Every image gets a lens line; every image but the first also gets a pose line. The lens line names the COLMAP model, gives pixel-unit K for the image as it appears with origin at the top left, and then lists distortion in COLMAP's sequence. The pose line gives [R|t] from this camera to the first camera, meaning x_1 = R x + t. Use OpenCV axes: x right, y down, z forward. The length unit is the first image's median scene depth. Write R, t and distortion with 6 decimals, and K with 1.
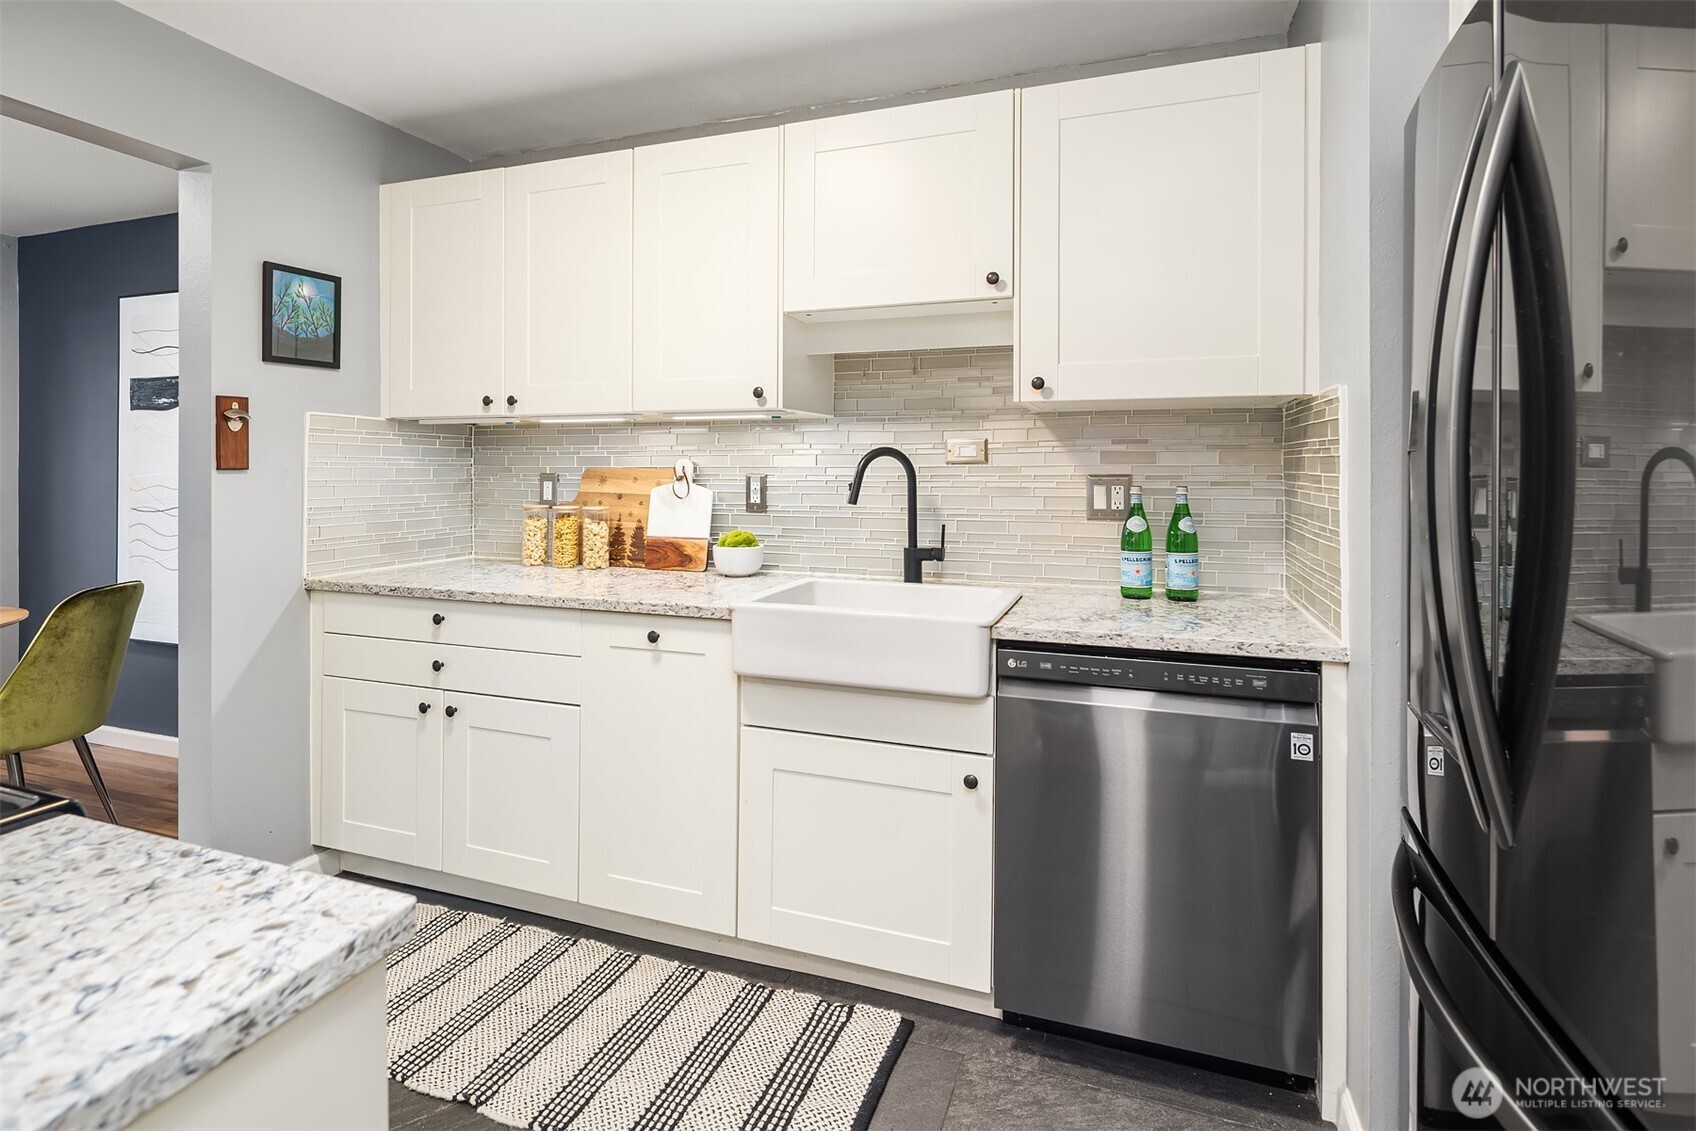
lens RADIAL K [[841.4, 0, 827.7], [0, 841.4, 460.8], [0, 0, 1]] dist [0.000451, -0.002102]
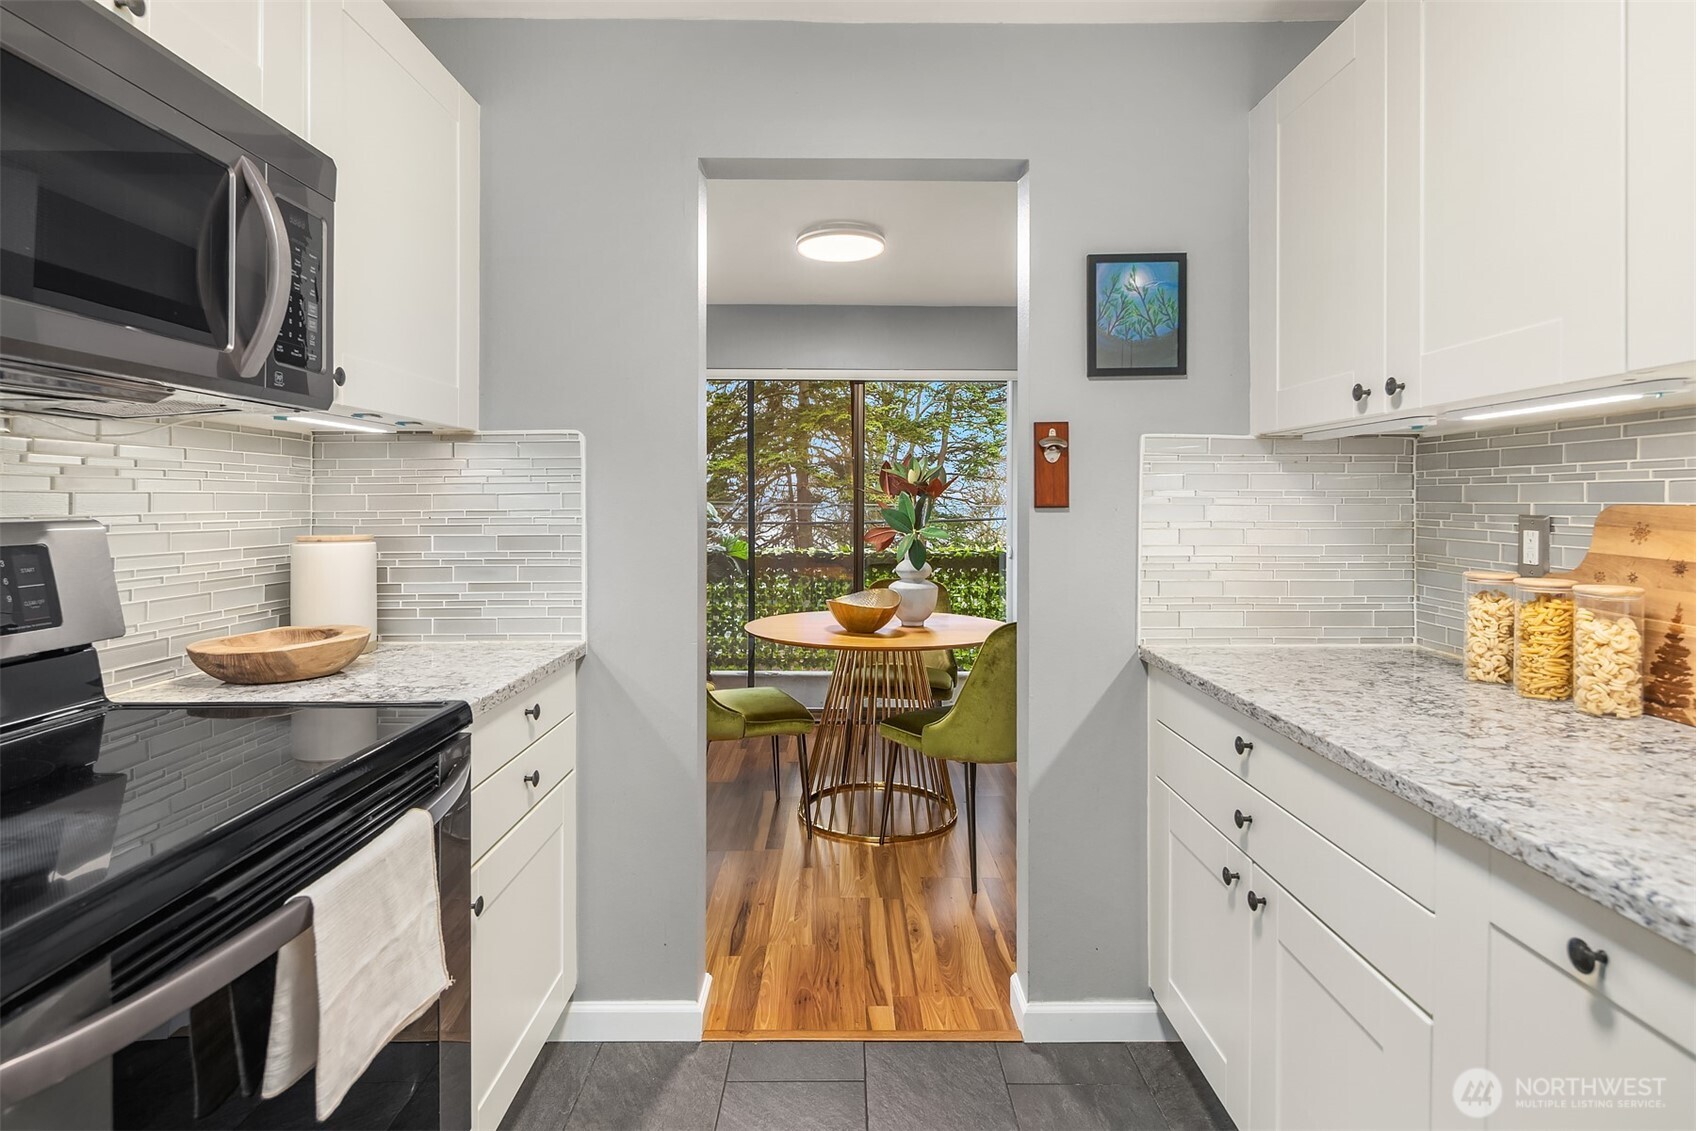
lens RADIAL K [[841.4, 0, 866.2], [0, 841.4, 508.1], [0, 0, 1]] dist [0.000451, -0.002102]
pose [[0.366610, 0.003566, -0.930368, 0.018295], [0.008512, 0.999938, 0.007187, 0.002783], [0.930336, -0.010554, 0.366557, 0.454434]]
